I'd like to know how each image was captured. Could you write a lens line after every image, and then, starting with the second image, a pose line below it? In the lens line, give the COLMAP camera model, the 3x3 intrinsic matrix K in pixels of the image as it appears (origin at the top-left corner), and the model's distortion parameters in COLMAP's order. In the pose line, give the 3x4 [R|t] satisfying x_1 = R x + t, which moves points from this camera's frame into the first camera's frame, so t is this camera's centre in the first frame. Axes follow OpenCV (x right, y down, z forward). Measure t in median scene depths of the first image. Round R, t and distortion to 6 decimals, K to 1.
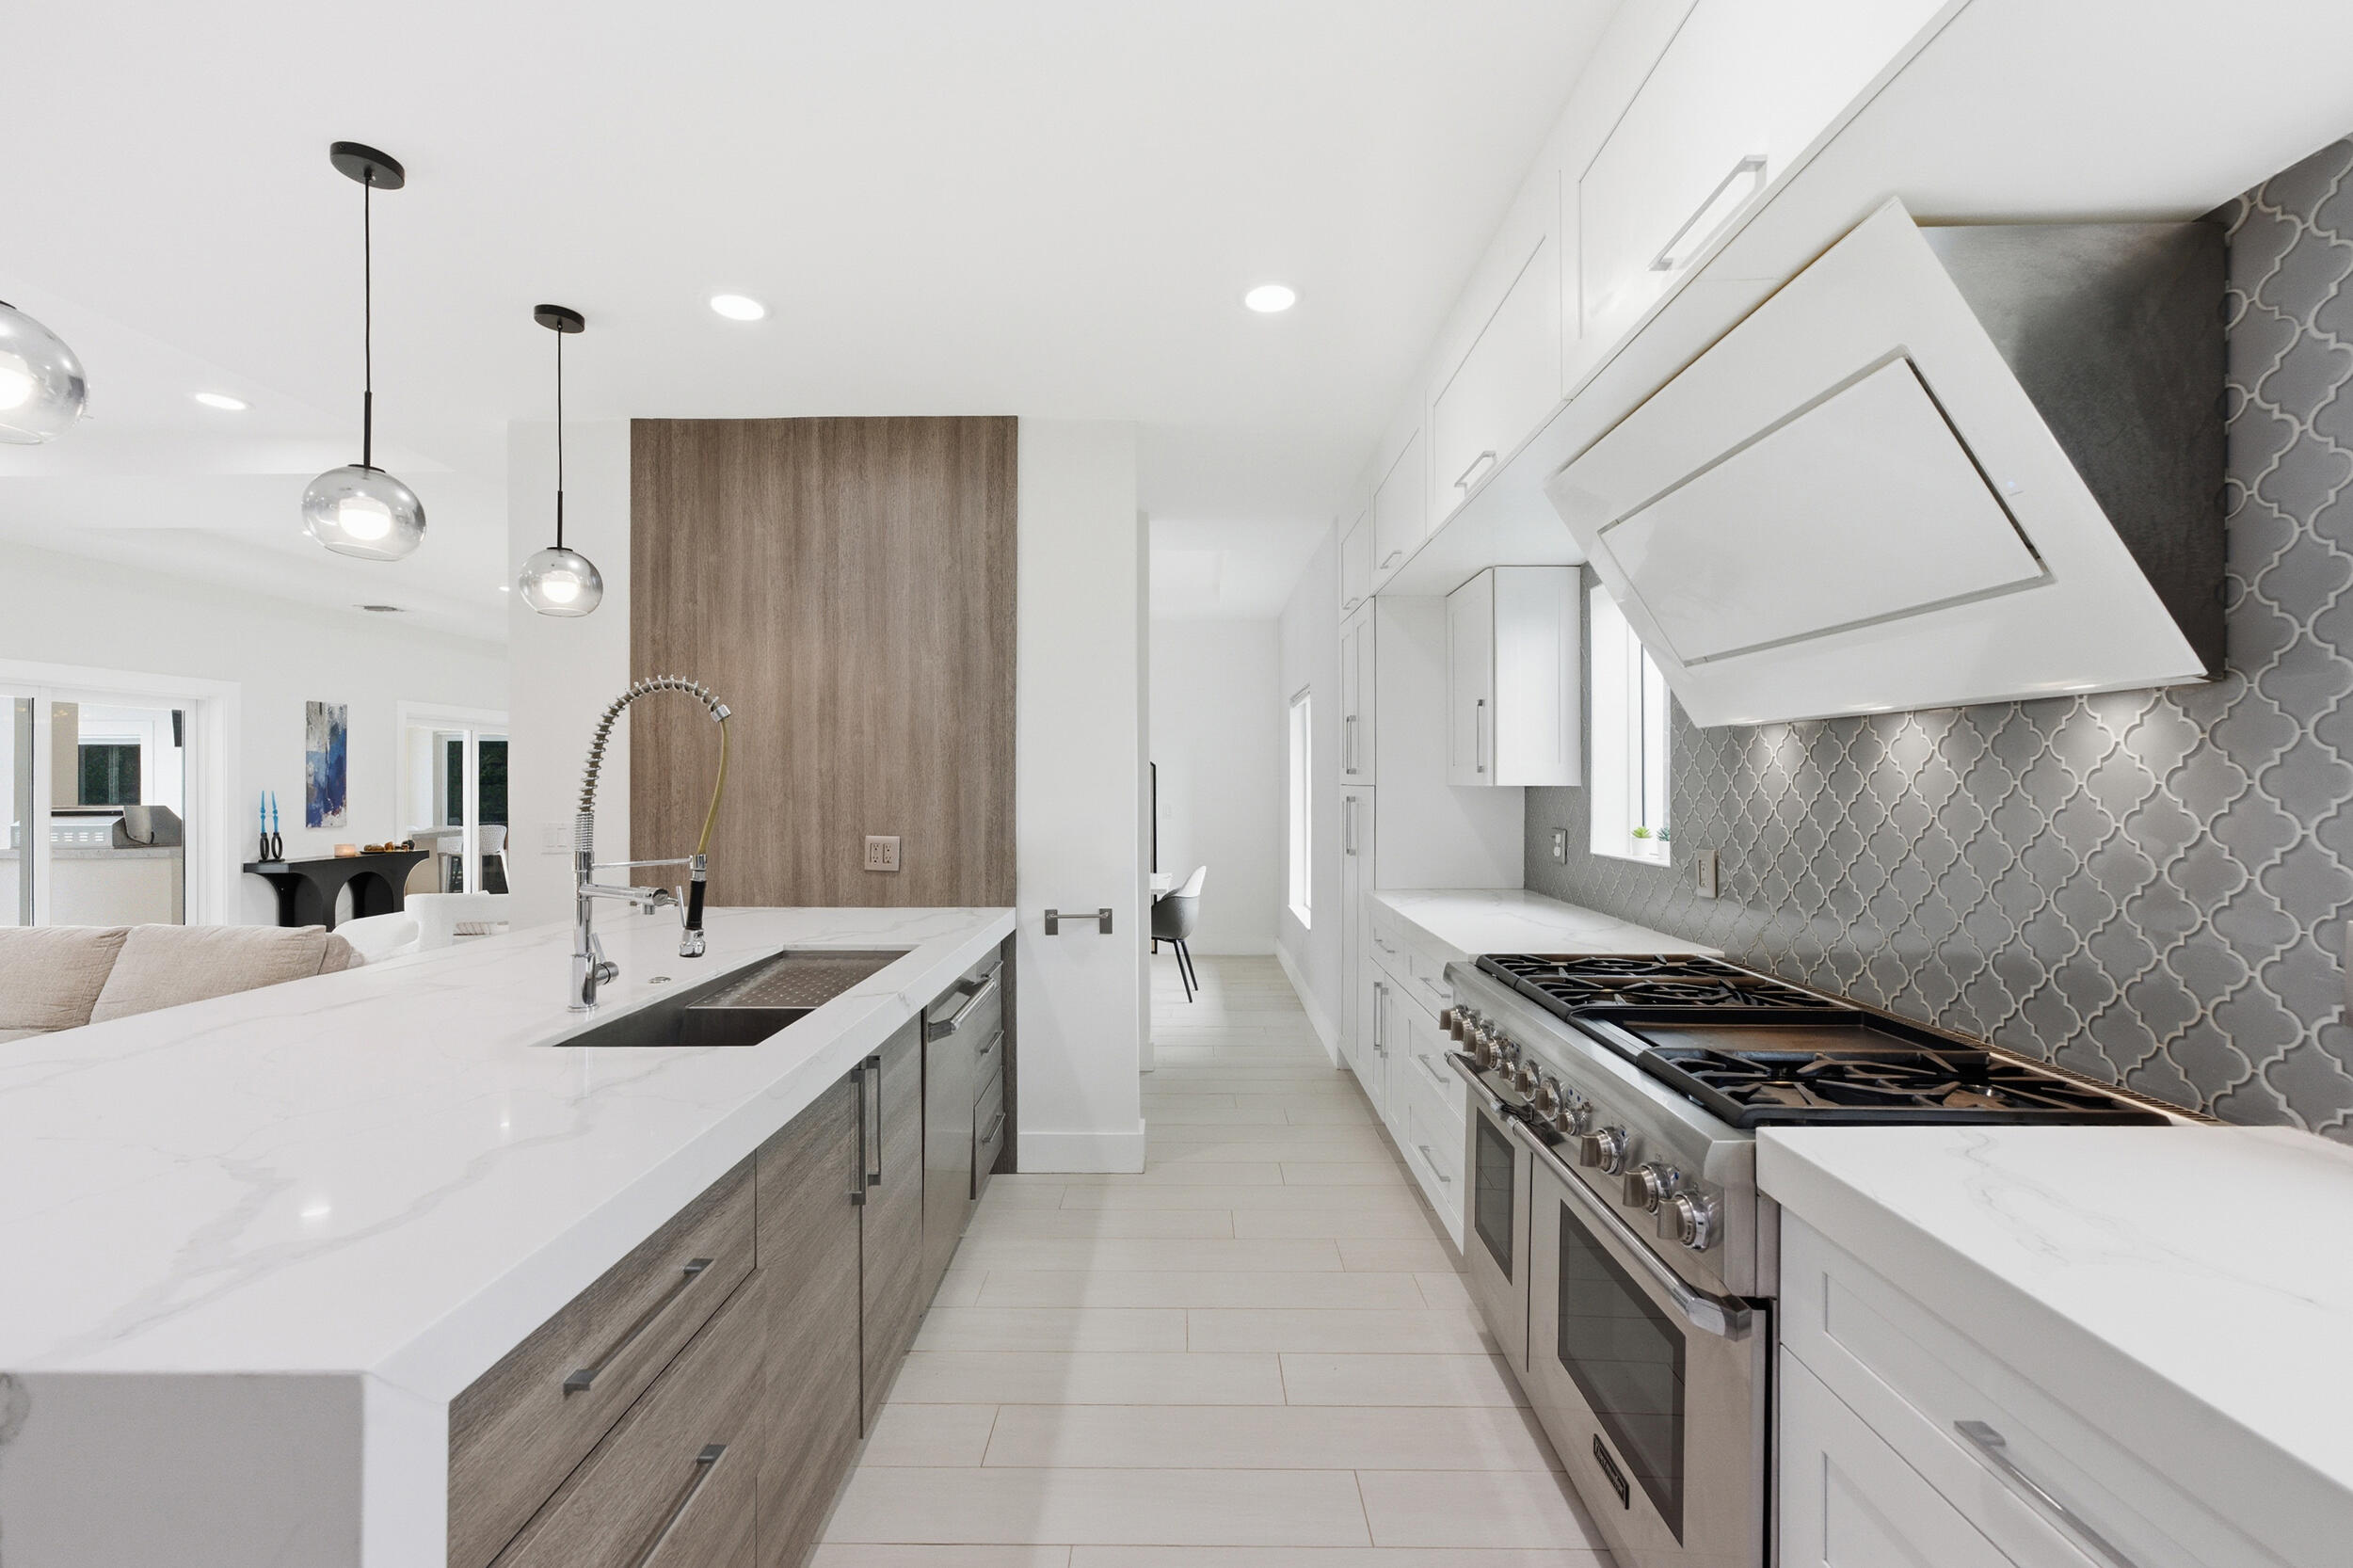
lens RADIAL K [[954.3, 0, 1184.9], [0, 954.3, 780.5], [0, 0, 1]] dist [-0.033126, 0.000246]
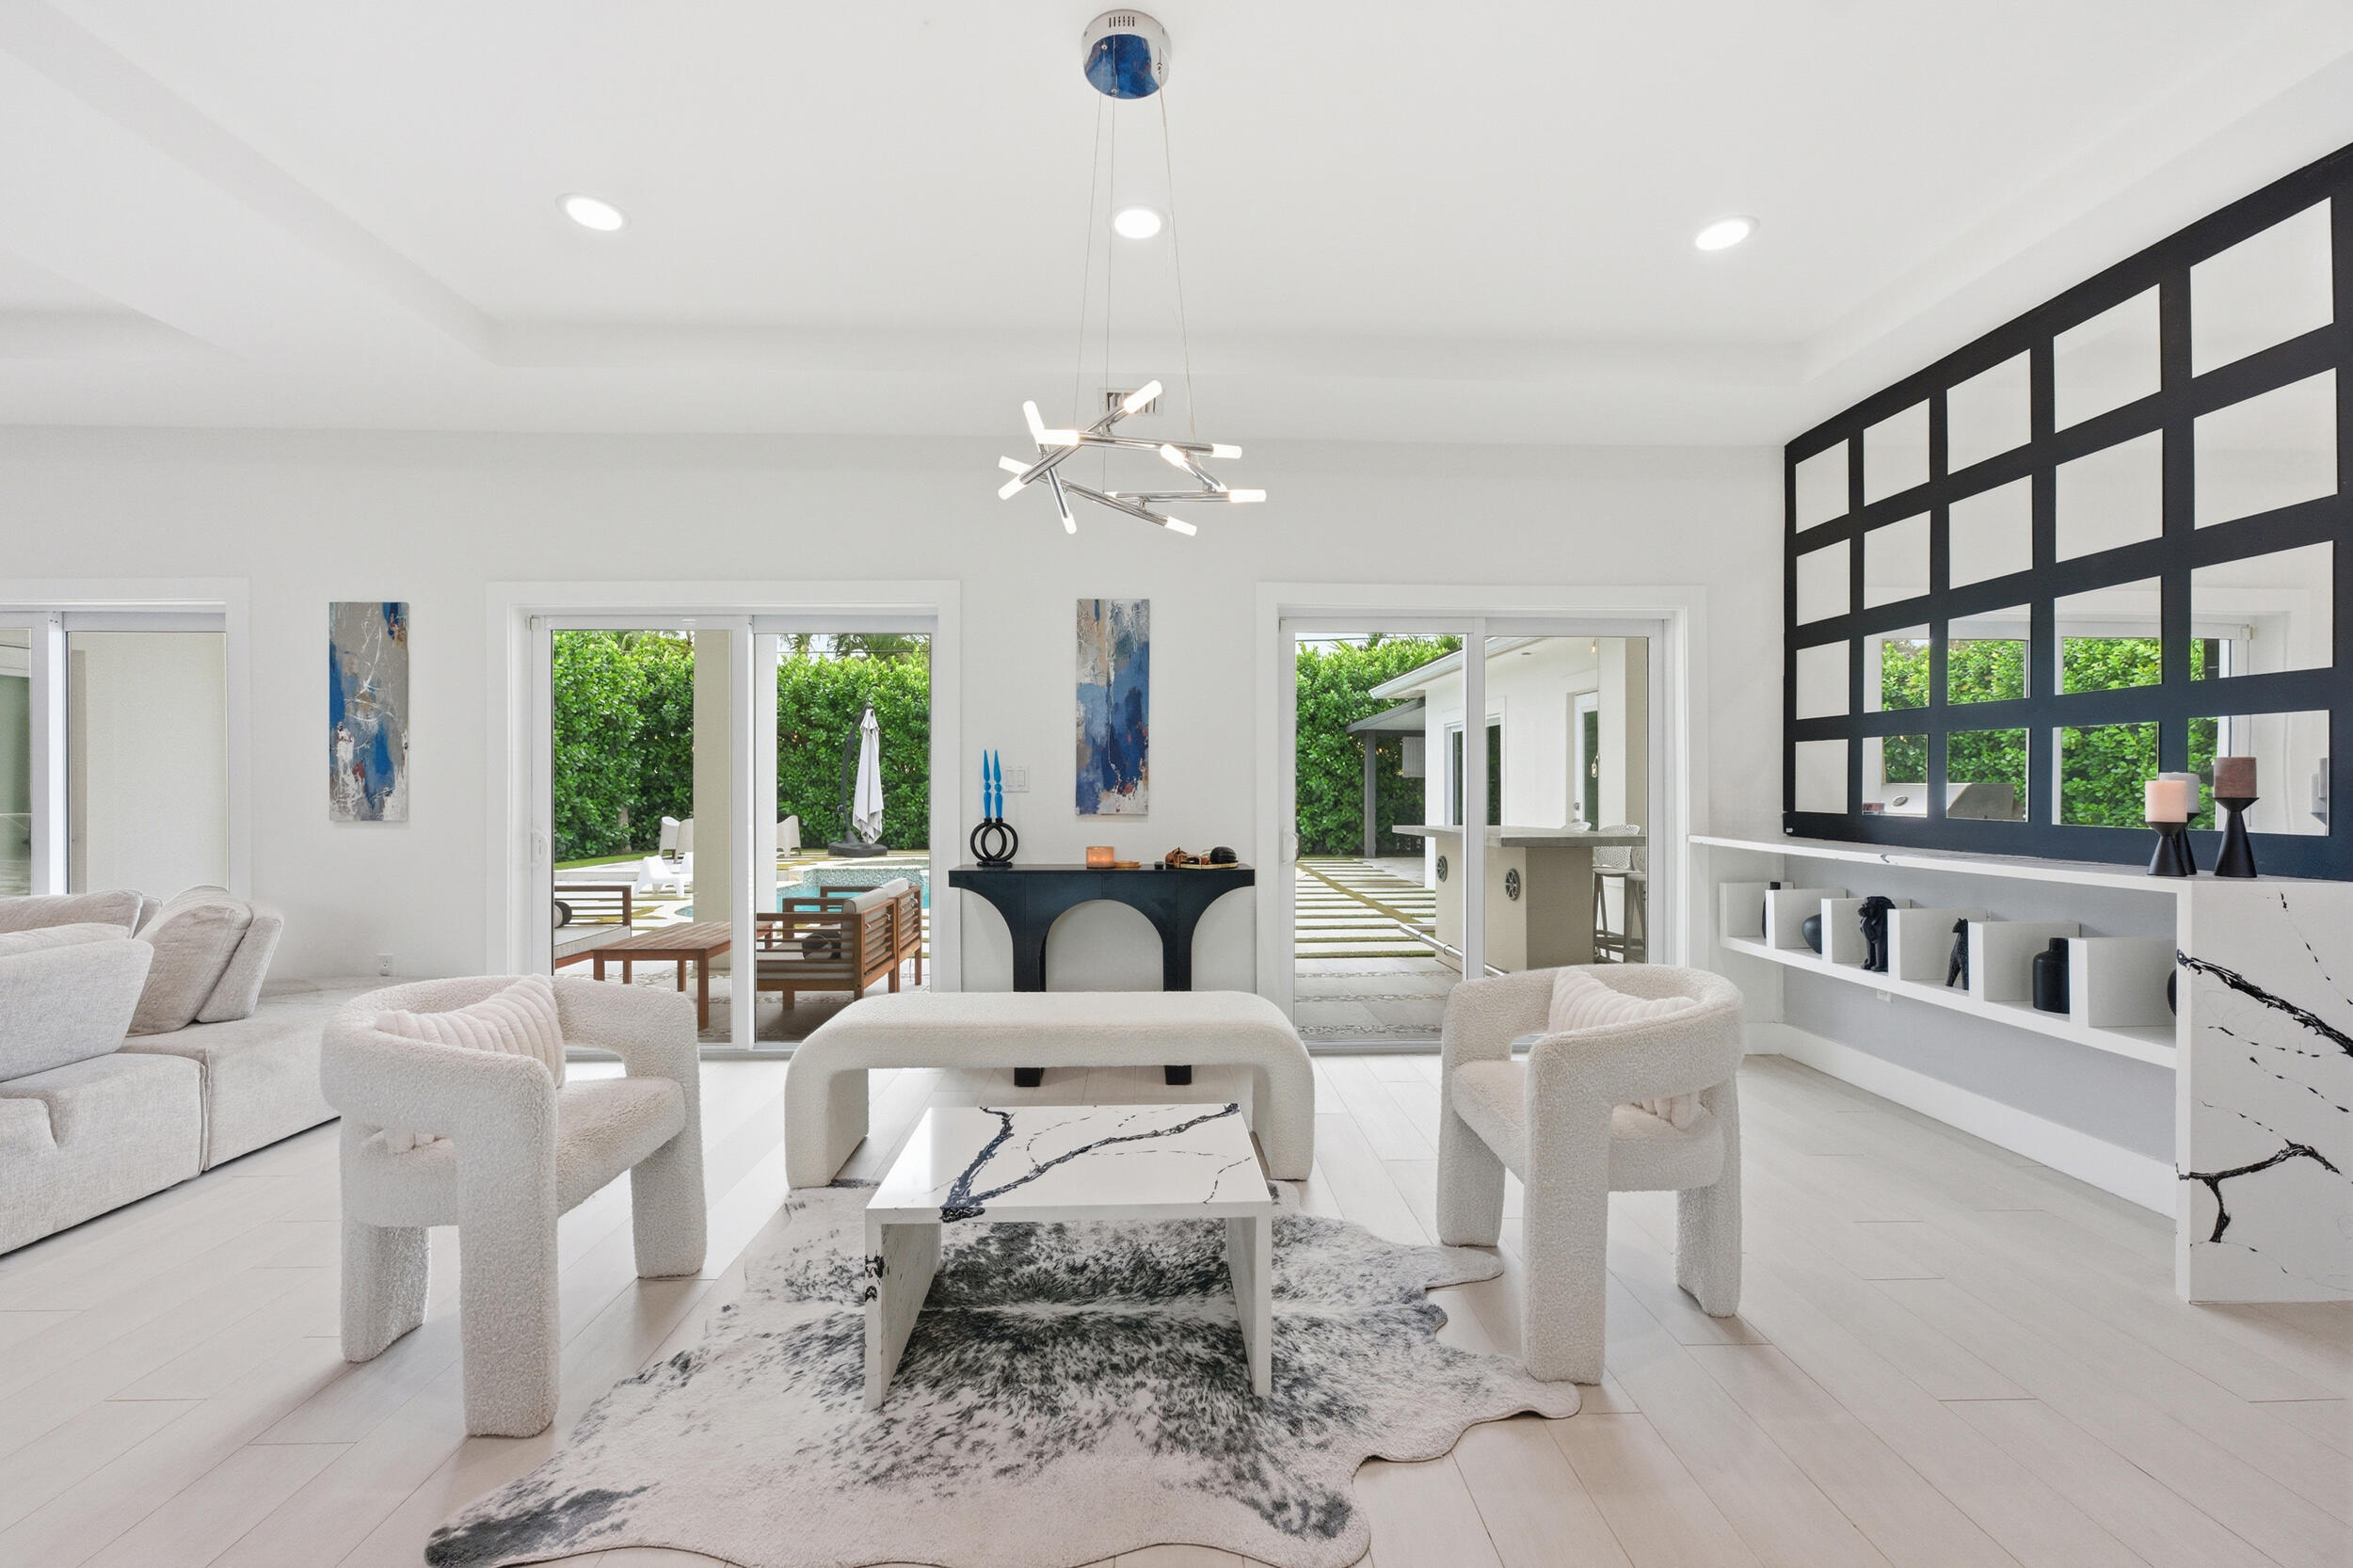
lens RADIAL K [[954.3, 0, 1177.6], [0, 954.3, 784.3], [0, 0, 1]] dist [-0.033126, 0.000246]
pose [[0.036118, 0.005746, -0.999331, -0.331448], [0.003530, 0.999976, 0.005878, 0.028483], [0.999341, -0.003740, 0.036097, 1.027987]]
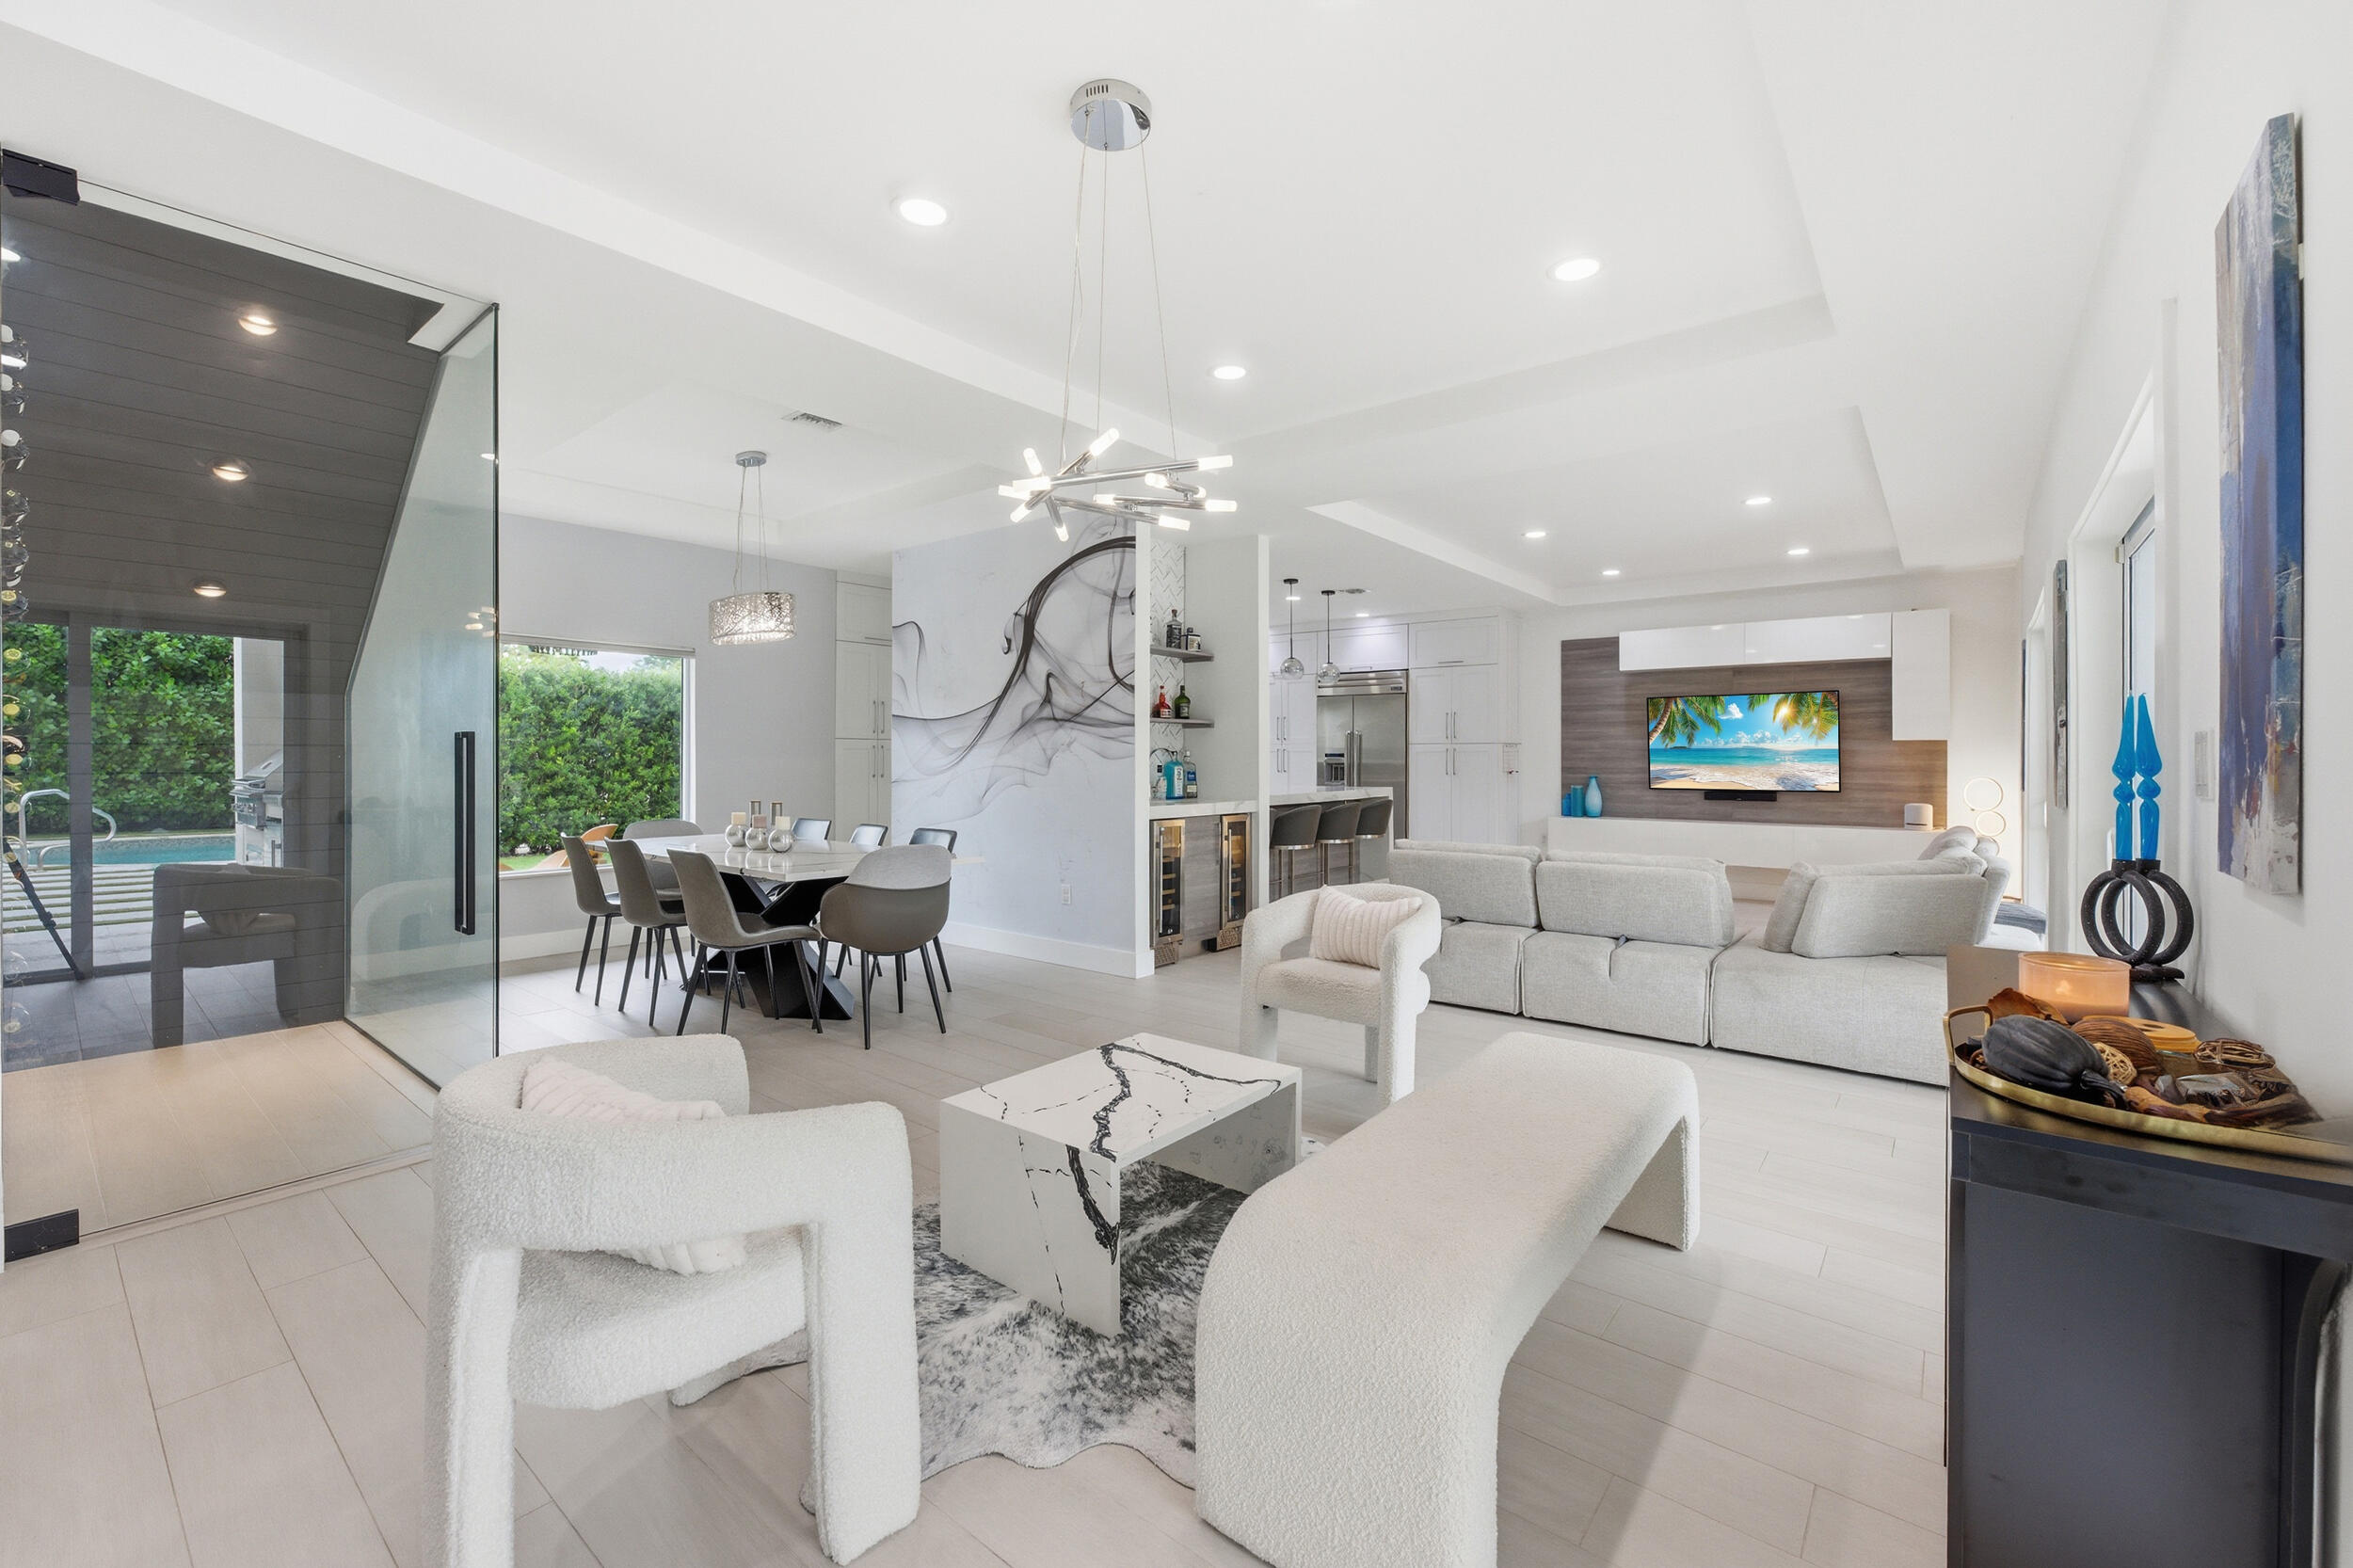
lens RADIAL K [[954.3, 0, 1194.8], [0, 954.3, 713.5], [0, 0, 1]] dist [-0.033126, 0.000246]
pose [[-0.783117, 0.041155, 0.620511, -1.038733], [0.007037, 0.998330, -0.057332, 0.025687], [-0.621835, -0.040531, -0.782099, 1.350727]]
